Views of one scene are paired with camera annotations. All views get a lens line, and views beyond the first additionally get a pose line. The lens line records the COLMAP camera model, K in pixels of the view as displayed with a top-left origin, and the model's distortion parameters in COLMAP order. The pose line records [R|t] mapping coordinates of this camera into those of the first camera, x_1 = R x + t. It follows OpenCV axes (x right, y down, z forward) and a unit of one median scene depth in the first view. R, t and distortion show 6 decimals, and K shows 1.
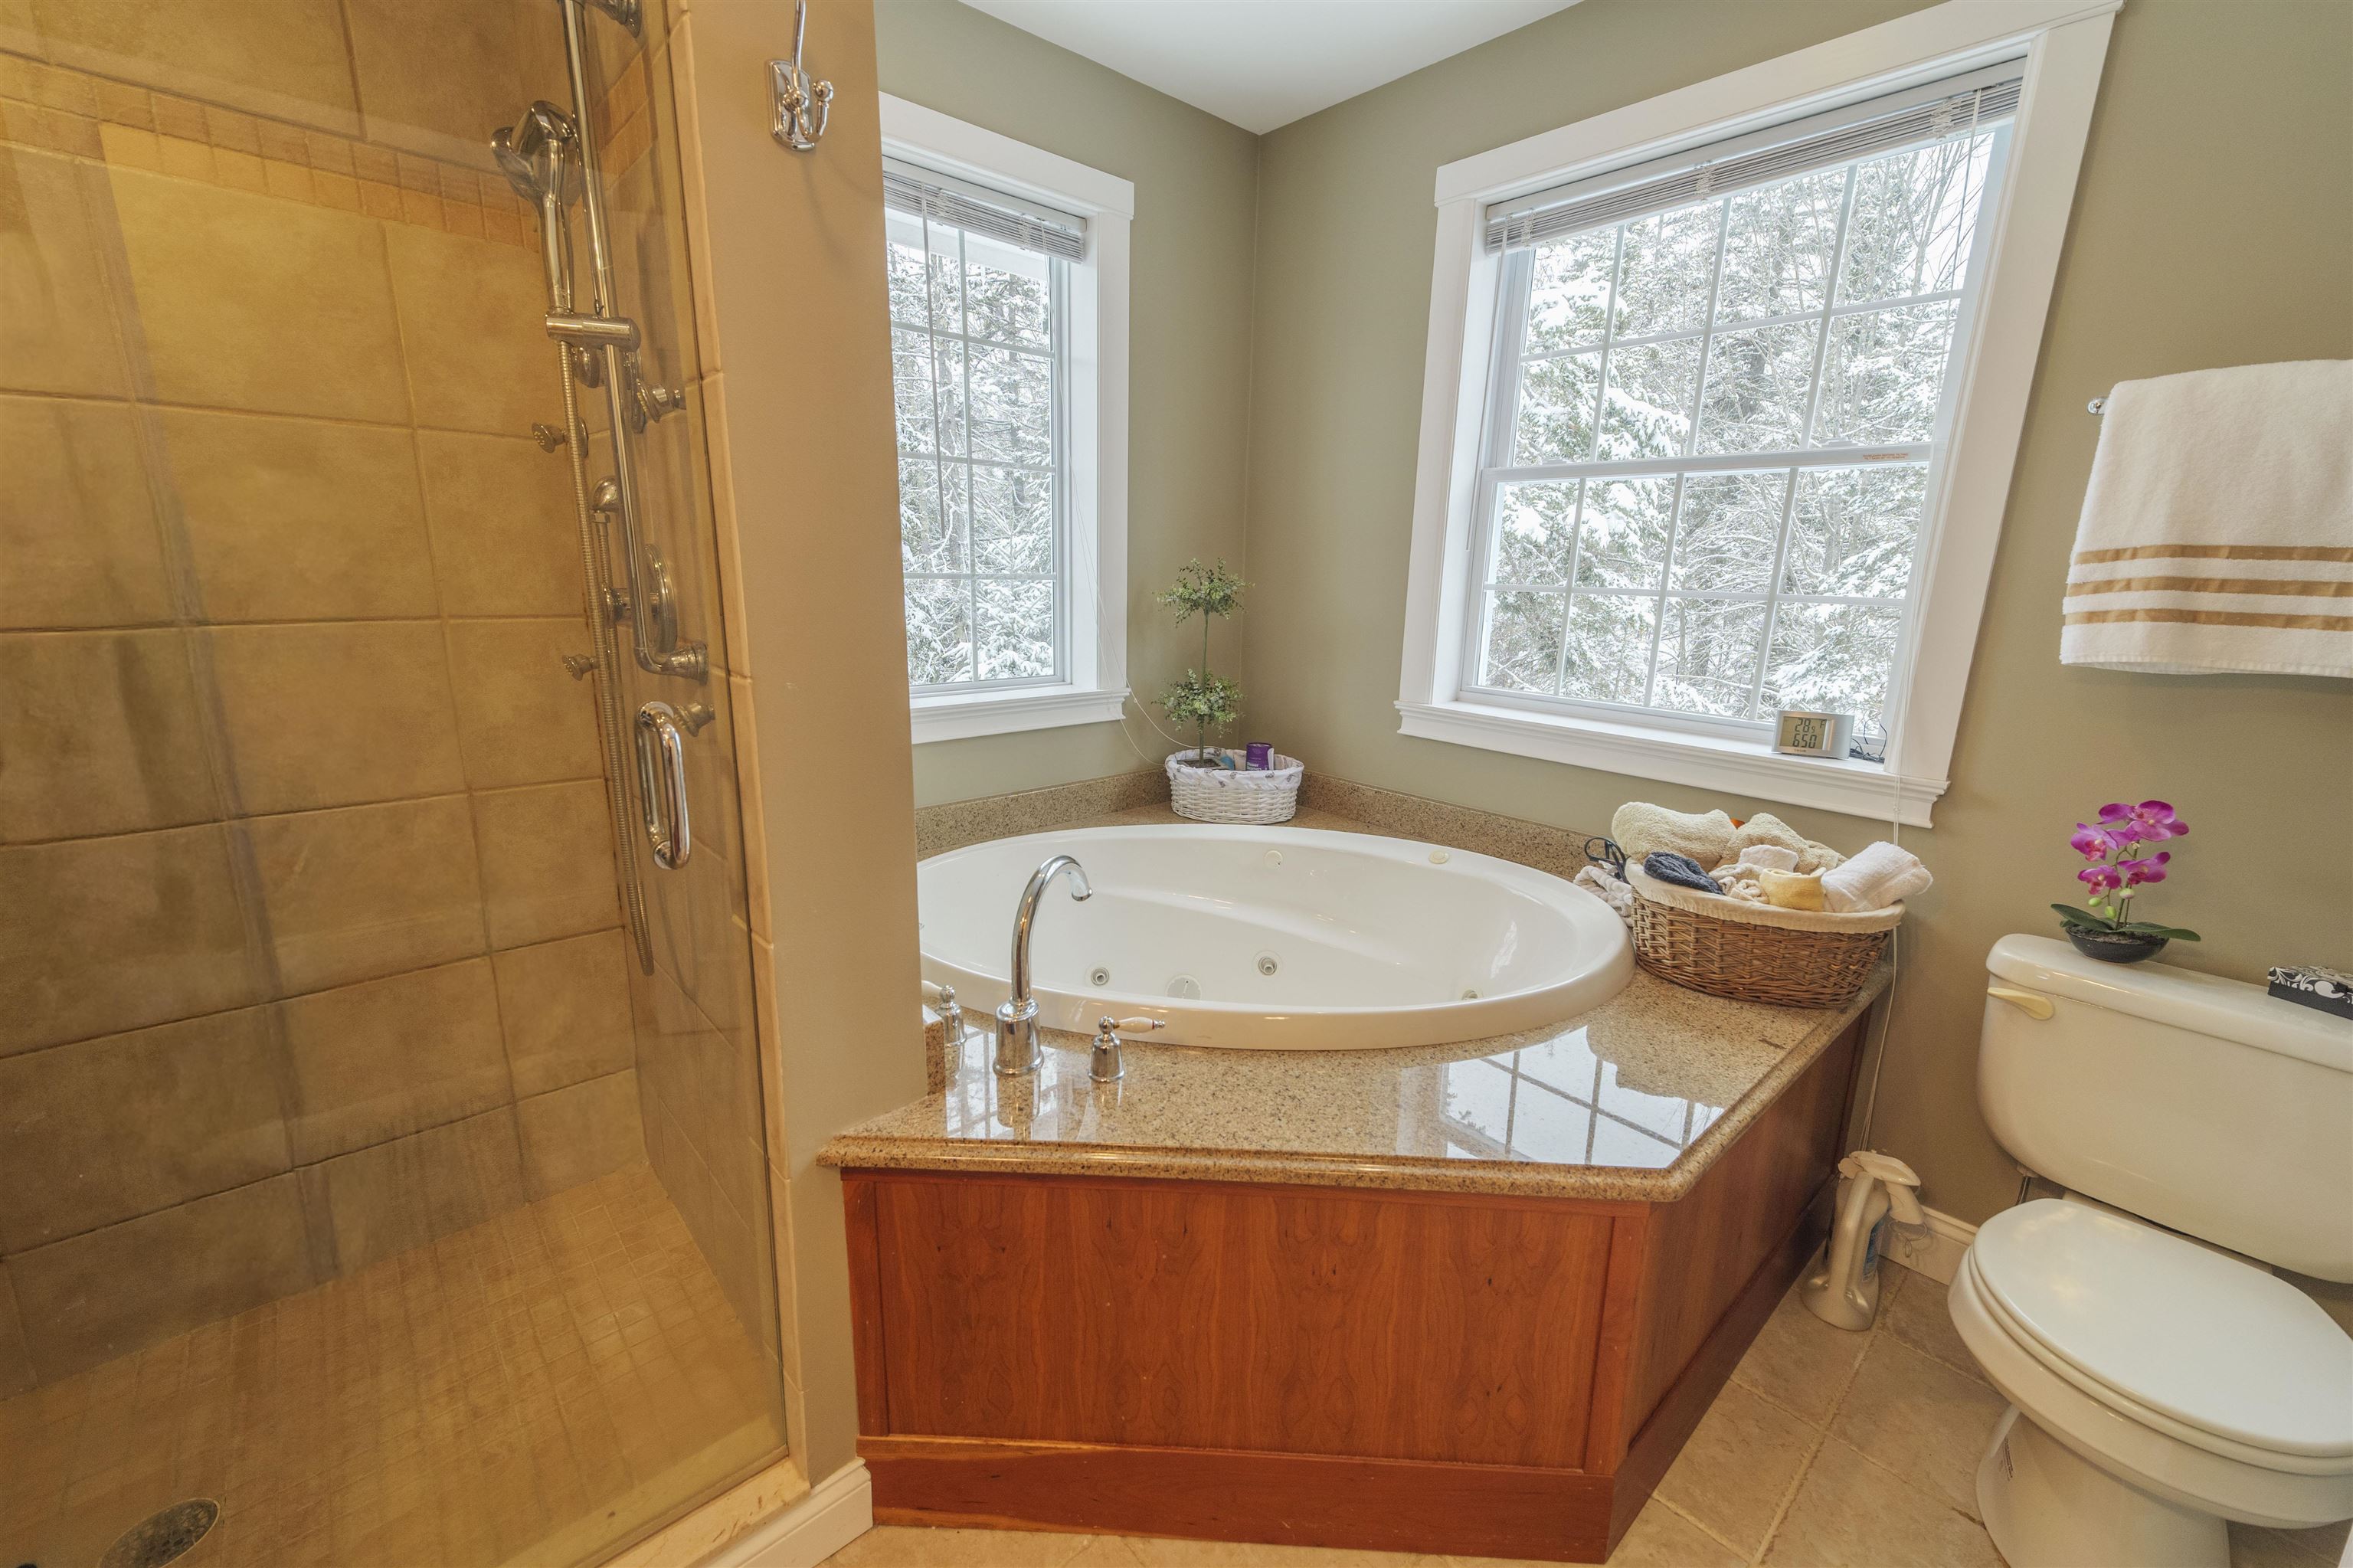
lens RADIAL K [[953.7, 0, 1176.6], [0, 953.7, 778.4], [0, 0, 1]] dist [0.017957, -0.000484]
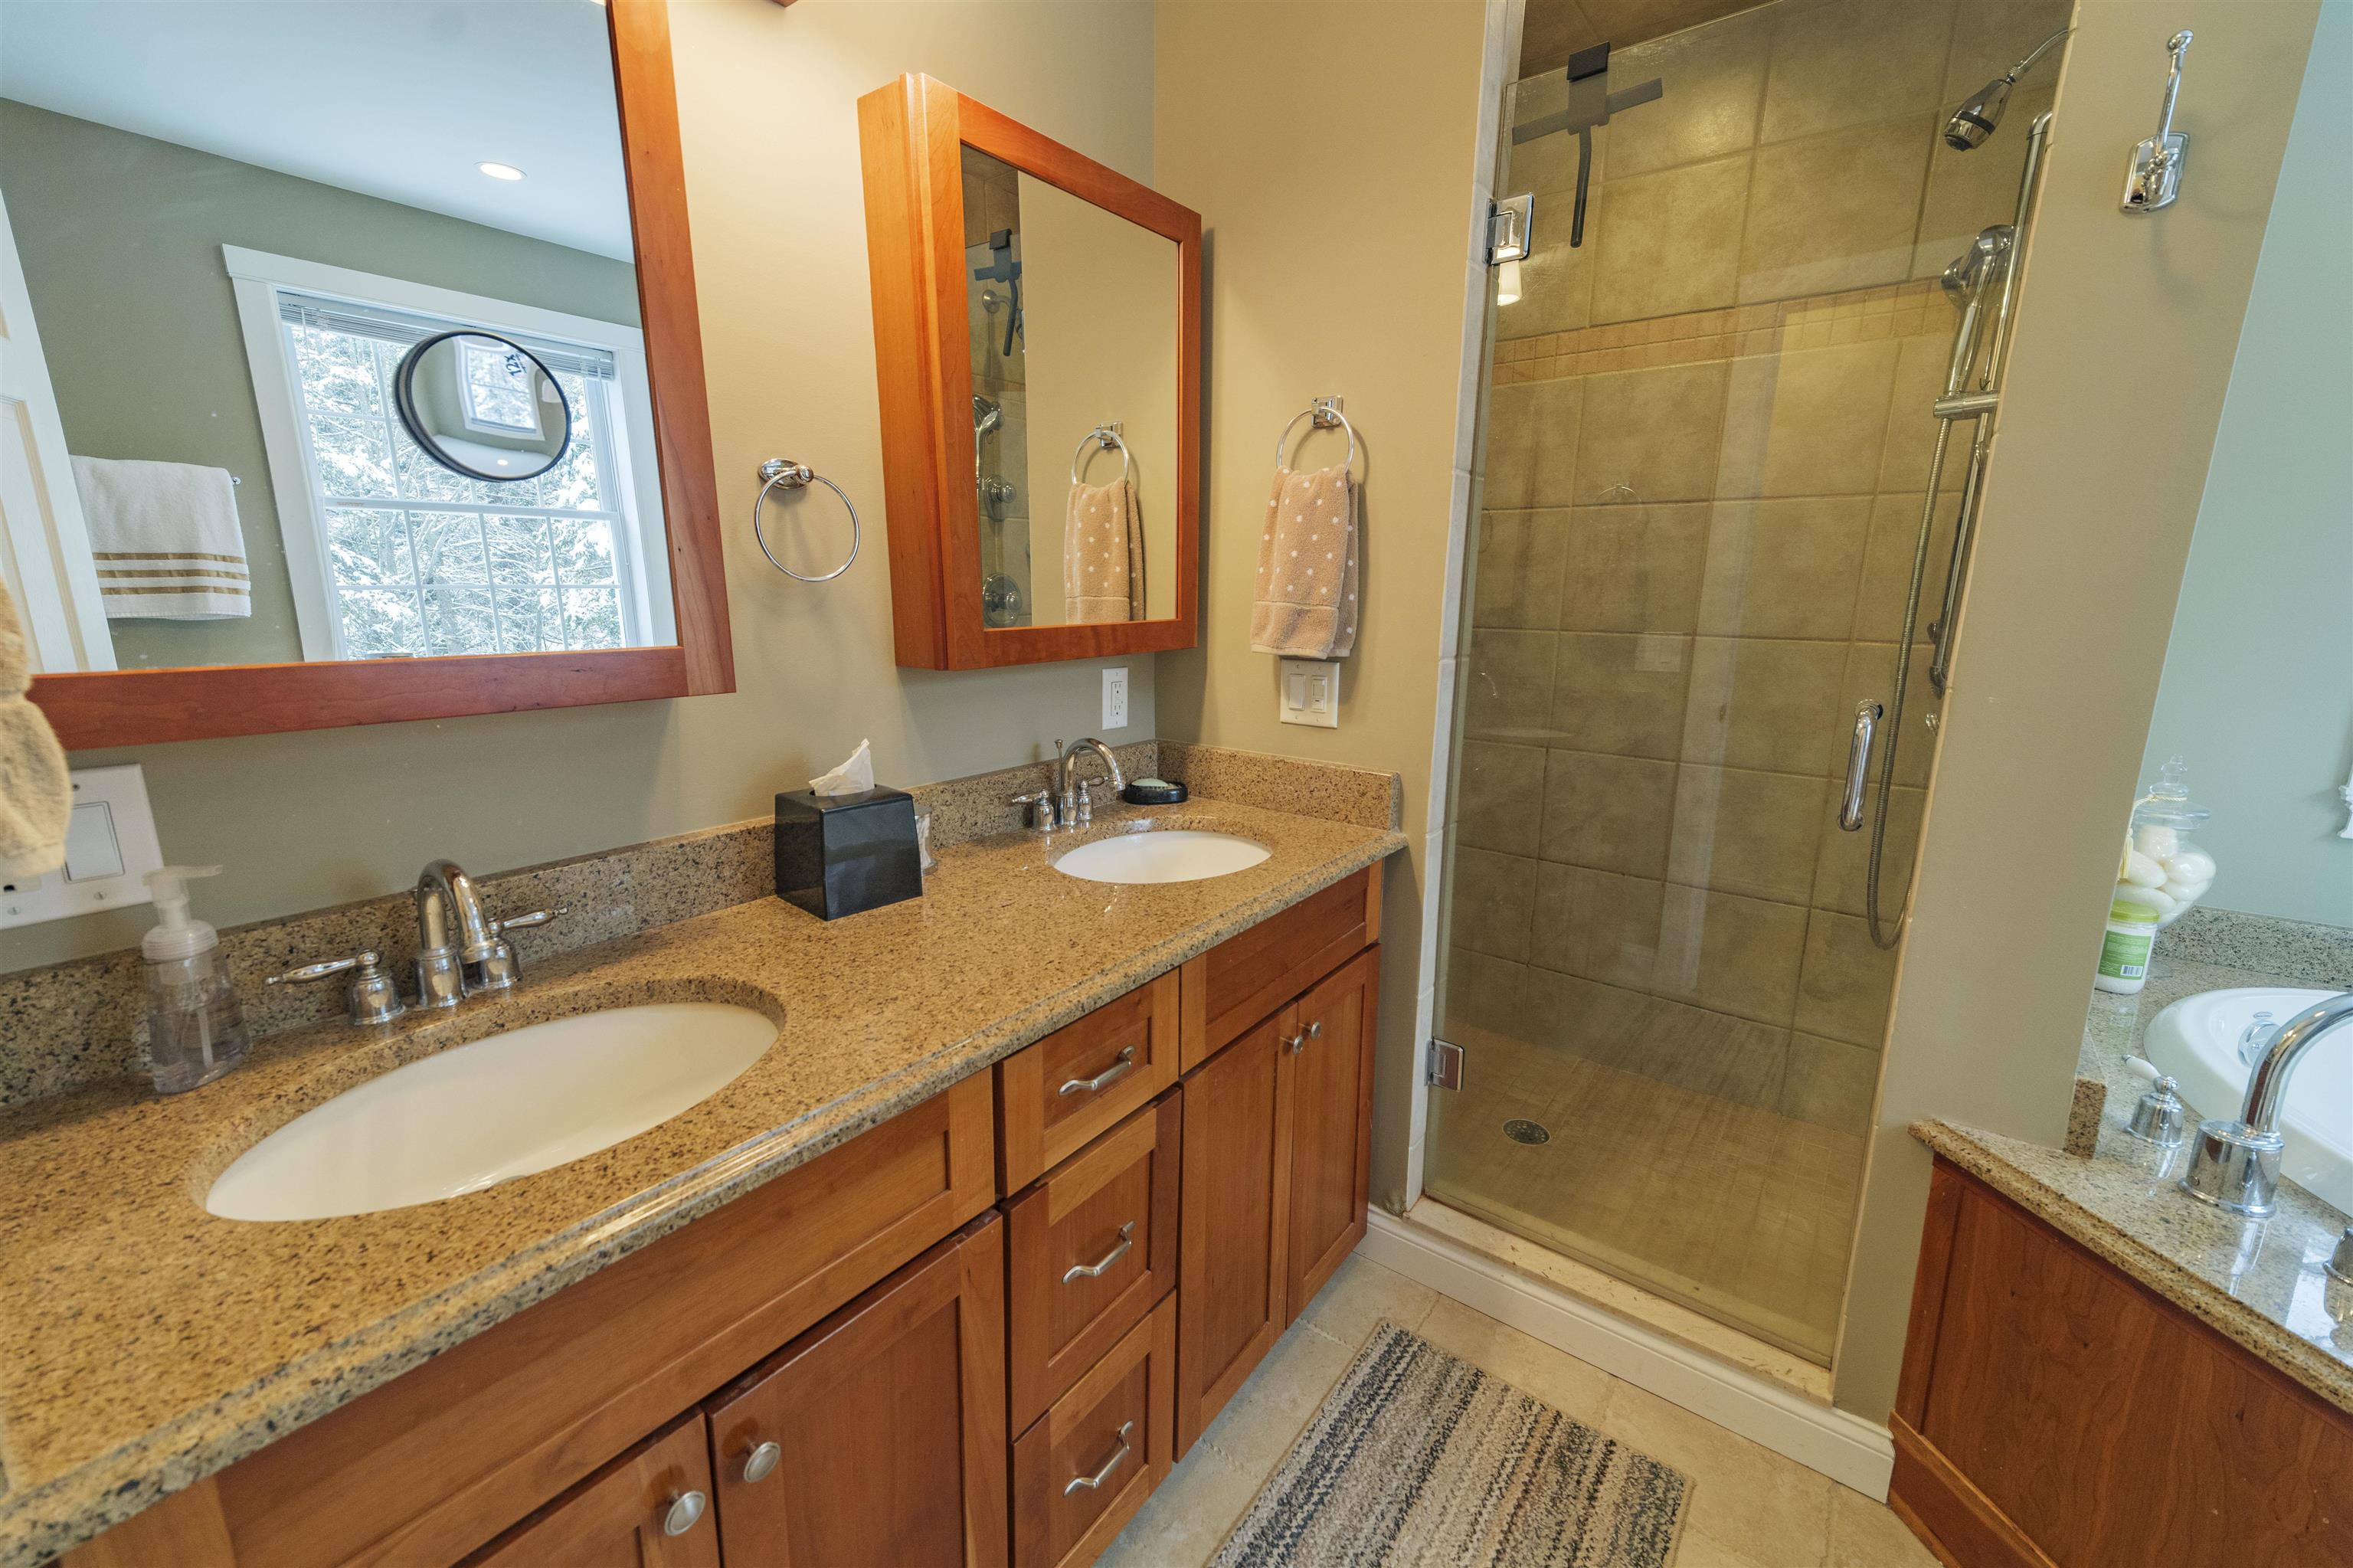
lens RADIAL K [[953.7, 0, 1176.6], [0, 953.7, 778.4], [0, 0, 1]] dist [0.017957, -0.000484]
pose [[0.174665, 0.182051, -0.967651, 0.449240], [-0.218880, 0.965348, 0.142109, 0.030821], [0.959991, 0.186978, 0.208460, -0.115629]]
